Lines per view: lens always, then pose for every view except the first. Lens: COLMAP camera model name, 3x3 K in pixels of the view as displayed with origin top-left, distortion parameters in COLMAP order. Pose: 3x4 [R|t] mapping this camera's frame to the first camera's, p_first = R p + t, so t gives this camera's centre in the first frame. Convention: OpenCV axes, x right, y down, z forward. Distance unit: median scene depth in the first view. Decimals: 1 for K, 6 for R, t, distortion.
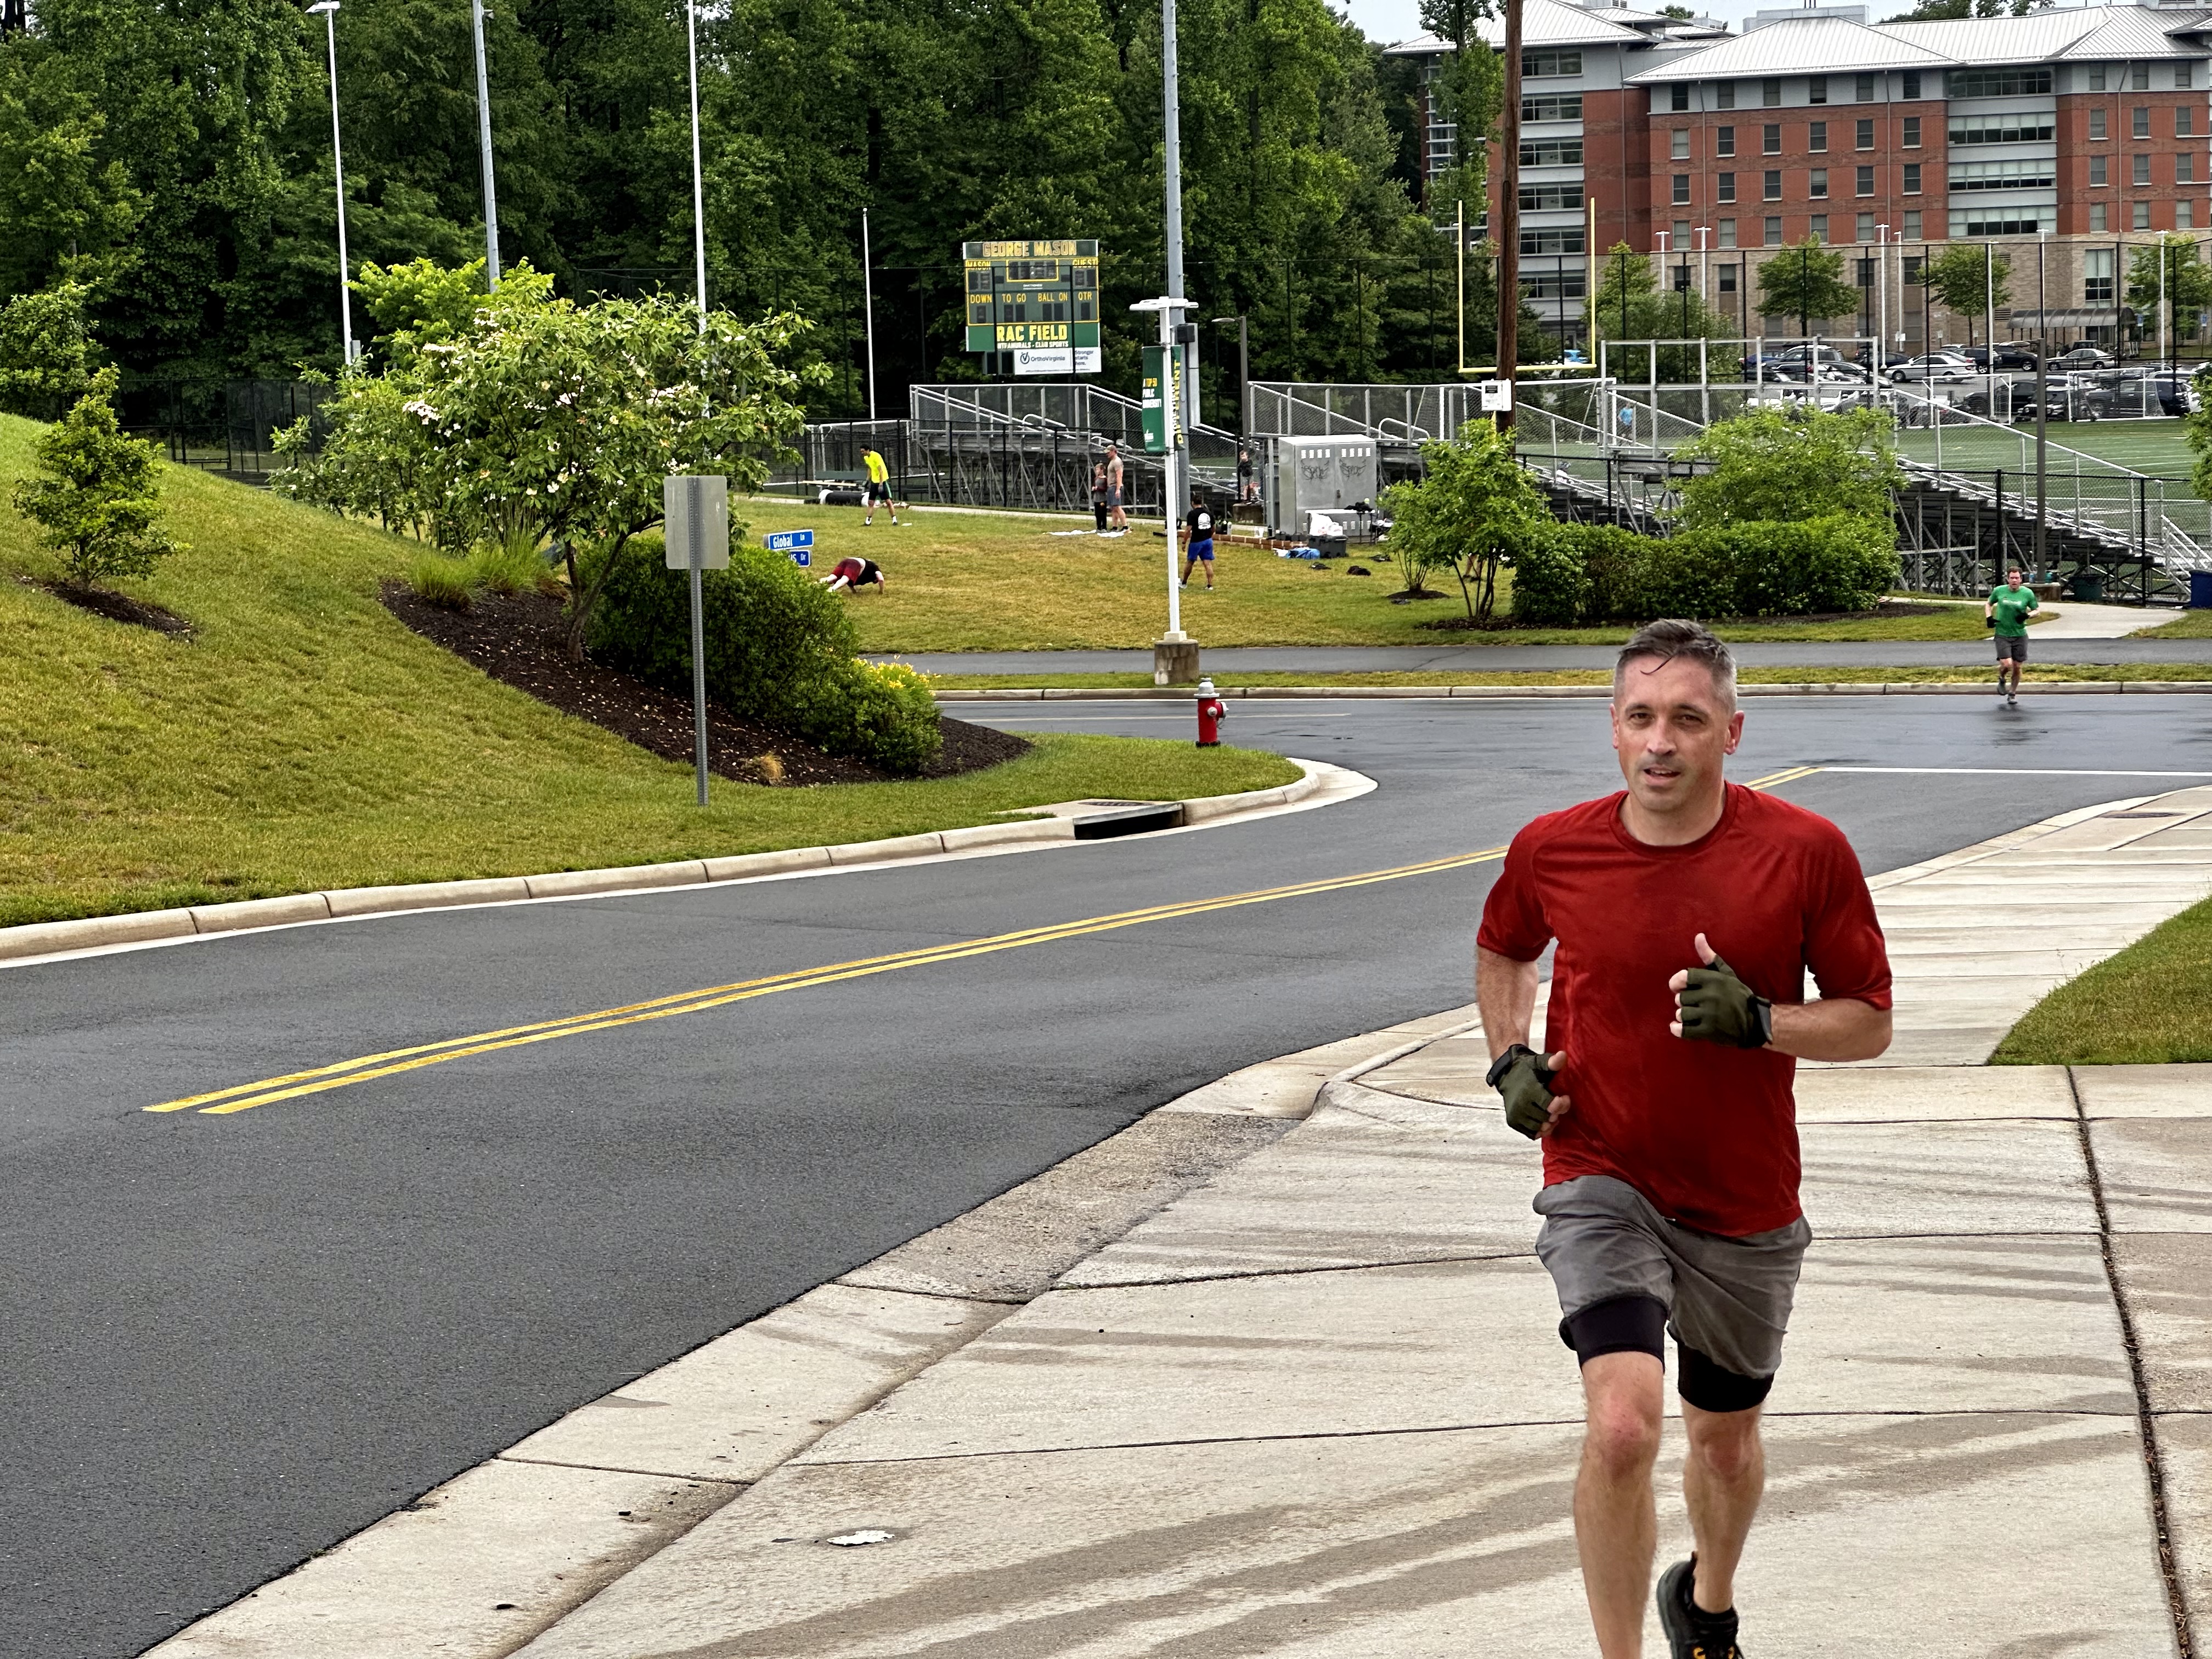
lens RADIAL K [[4965.4, 0, 1069.2], [0, 4965.4, 762.8], [0, 0, 1]] dist [-0.016605, 3.717036]
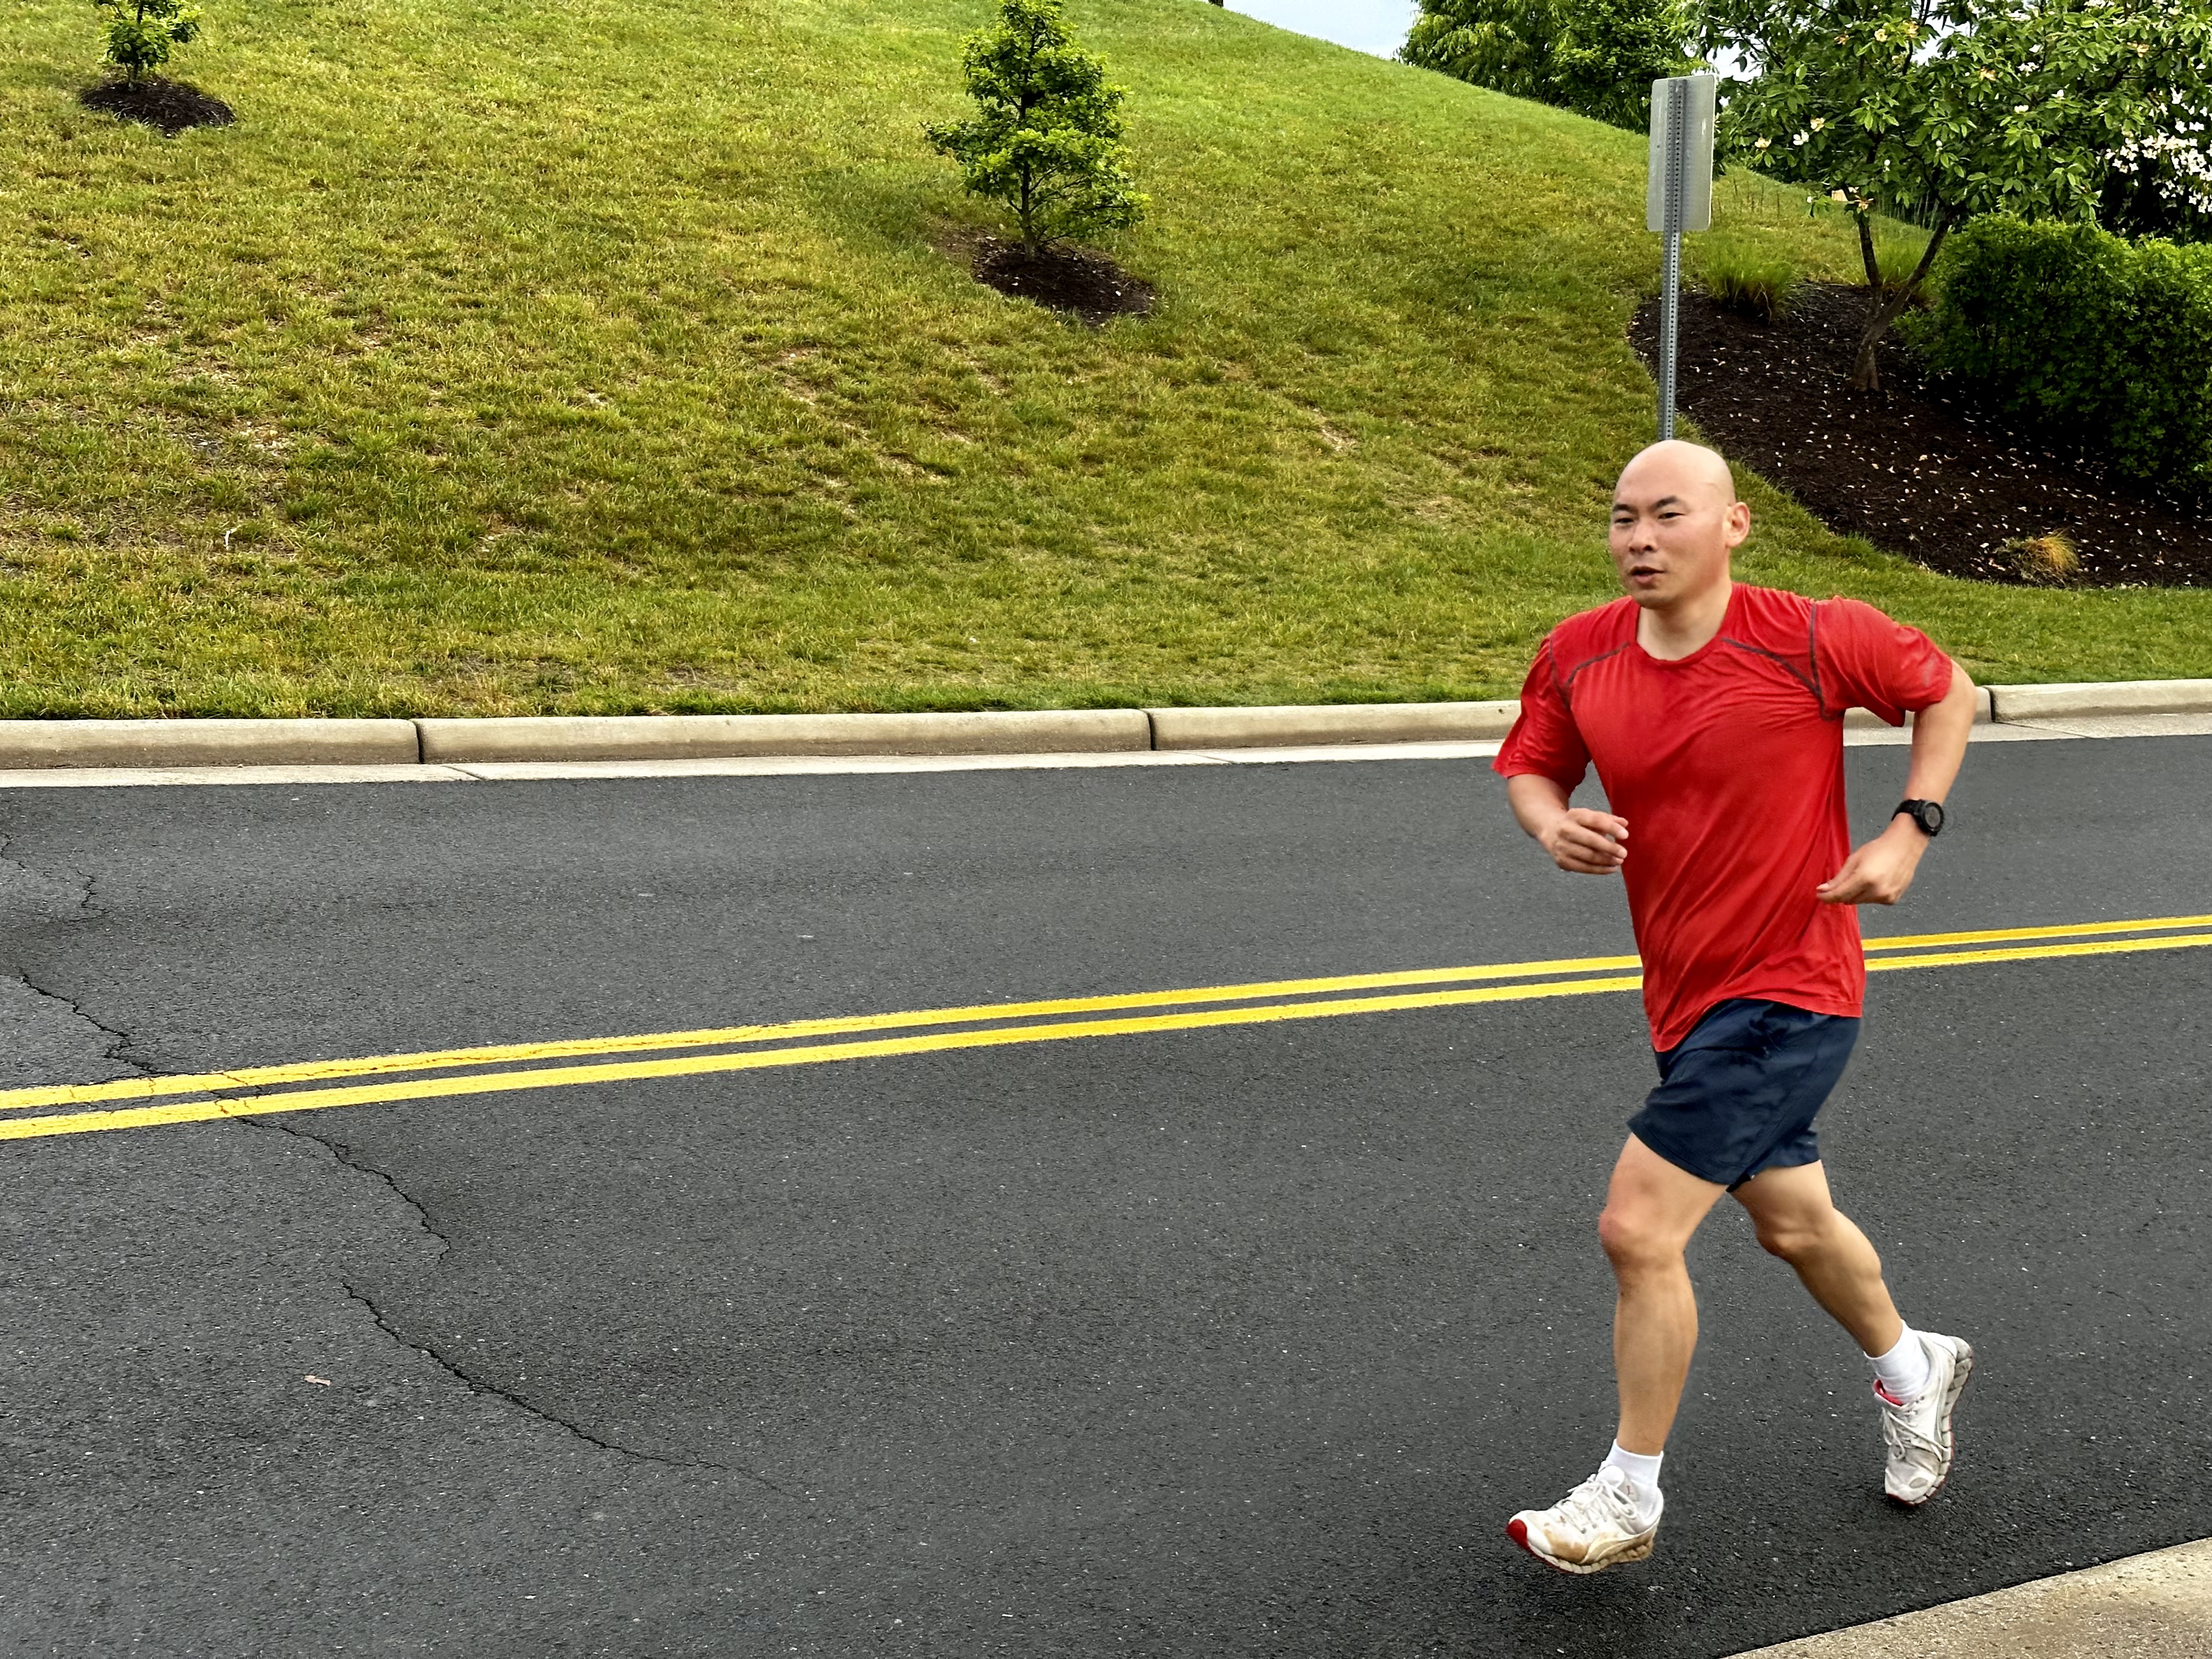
lens RADIAL K [[3085.4, 0, 1071.9], [0, 3085.4, 852.1], [0, 0, 1]] dist [0.186882, -0.320909]
pose [[0.766635, 0.144785, -0.625547, 0.066077], [-0.068641, 0.987142, 0.144355, -0.006829], [0.638404, -0.067730, 0.766716, 0.337149]]
